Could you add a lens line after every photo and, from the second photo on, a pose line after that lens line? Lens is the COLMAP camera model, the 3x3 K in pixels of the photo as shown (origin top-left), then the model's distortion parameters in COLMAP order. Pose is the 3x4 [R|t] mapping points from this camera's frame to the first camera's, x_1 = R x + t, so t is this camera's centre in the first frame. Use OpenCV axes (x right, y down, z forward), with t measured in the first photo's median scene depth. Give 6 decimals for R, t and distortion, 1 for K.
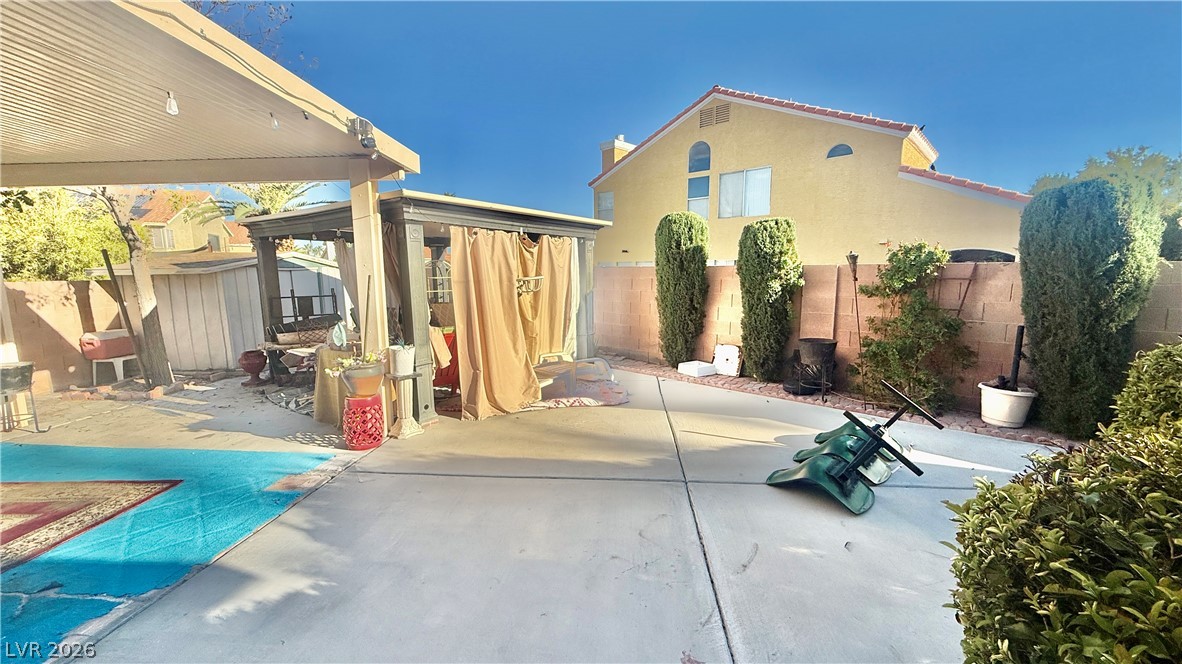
lens RADIAL K [[470.0, 0, 588.9], [0, 470.0, 334.7], [0, 0, 1]] dist [-0.000004, 0.000393]
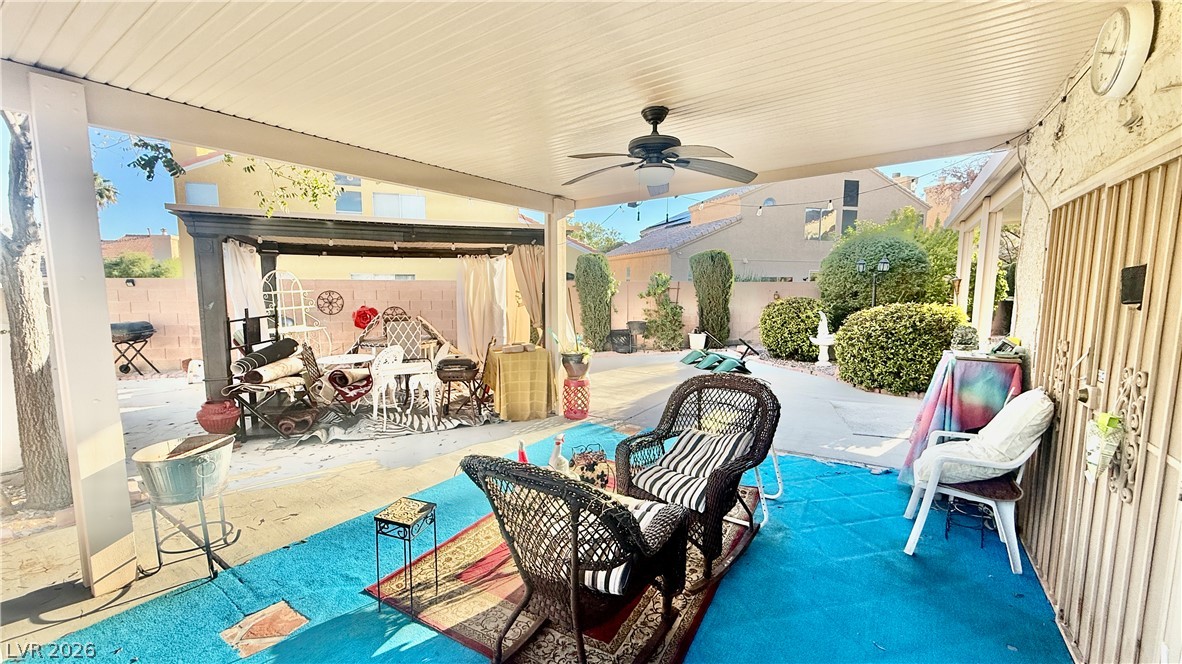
lens RADIAL K [[470.0, 0, 588.9], [0, 470.0, 334.7], [0, 0, 1]] dist [-0.000004, 0.000393]
pose [[0.496893, -0.088716, 0.863265, -1.177638], [0.110897, 0.993097, 0.038227, -0.029908], [-0.860697, 0.076739, 0.503301, 0.217149]]
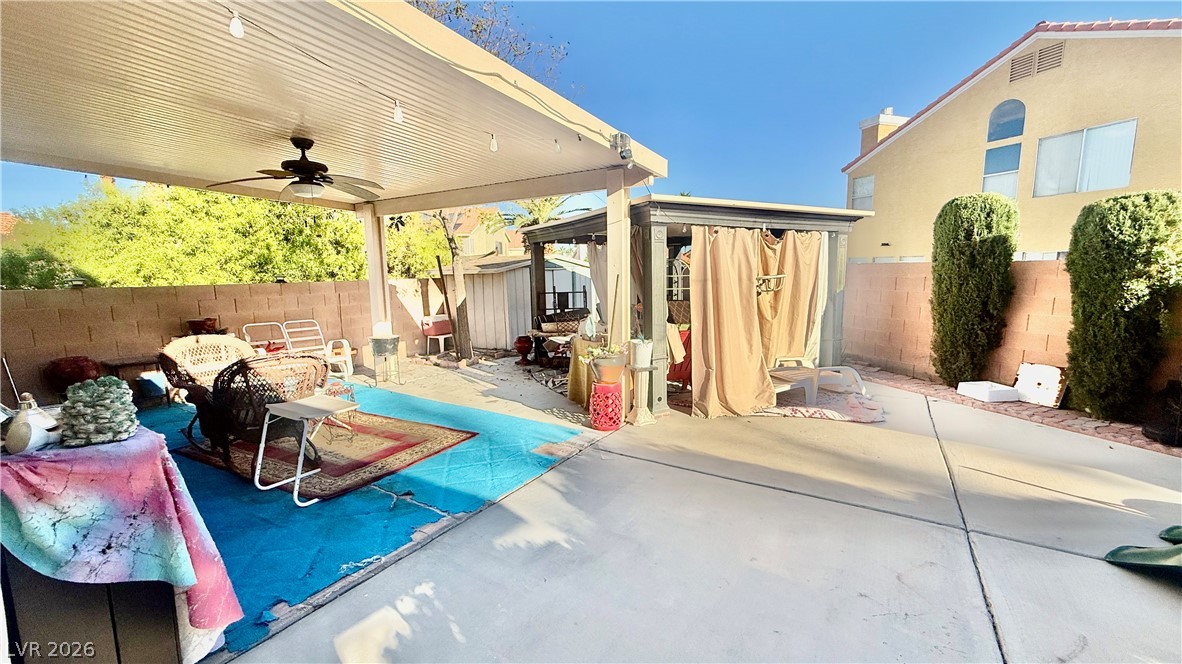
lens RADIAL K [[470.0, 0, 588.9], [0, 470.0, 334.7], [0, 0, 1]] dist [-0.000004, 0.000393]
pose [[0.888557, 0.056310, -0.455298, -0.012802], [-0.054111, 0.998375, 0.017874, -0.000688], [0.455565, 0.008754, 0.890160, -0.009766]]
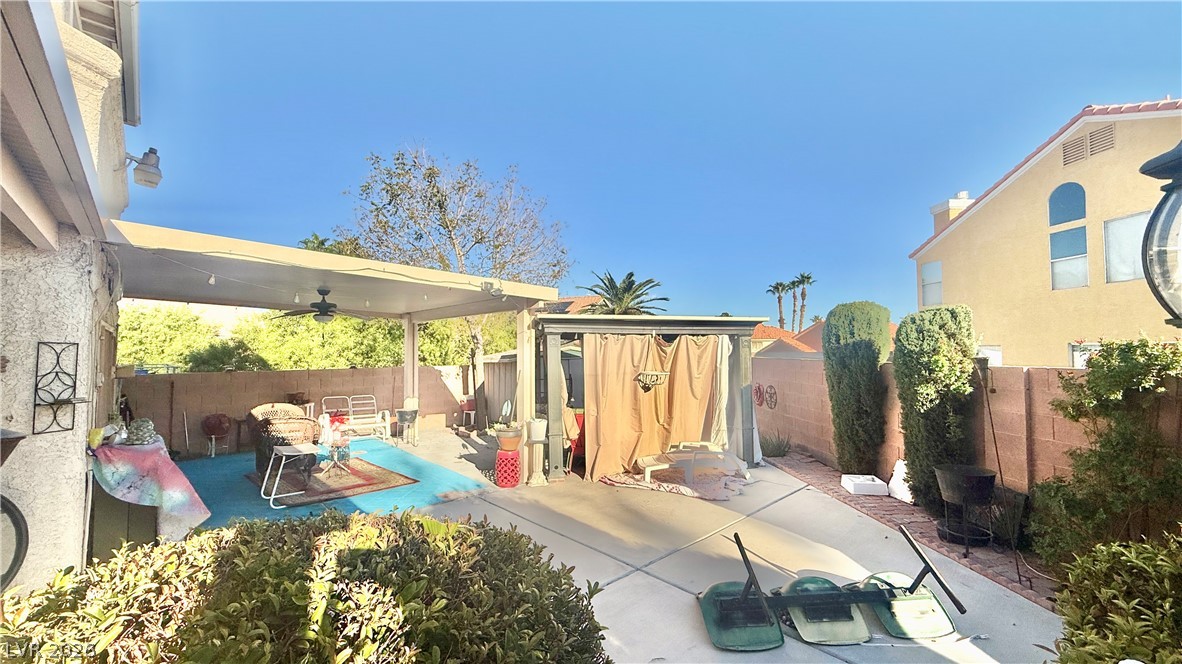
lens RADIAL K [[470.0, 0, 588.9], [0, 470.0, 334.7], [0, 0, 1]] dist [-0.000004, 0.000393]
pose [[0.729378, -0.023187, -0.683718, 0.542190], [-0.090816, 0.987298, -0.130363, -0.045392], [0.678057, 0.157176, 0.718008, 0.029117]]
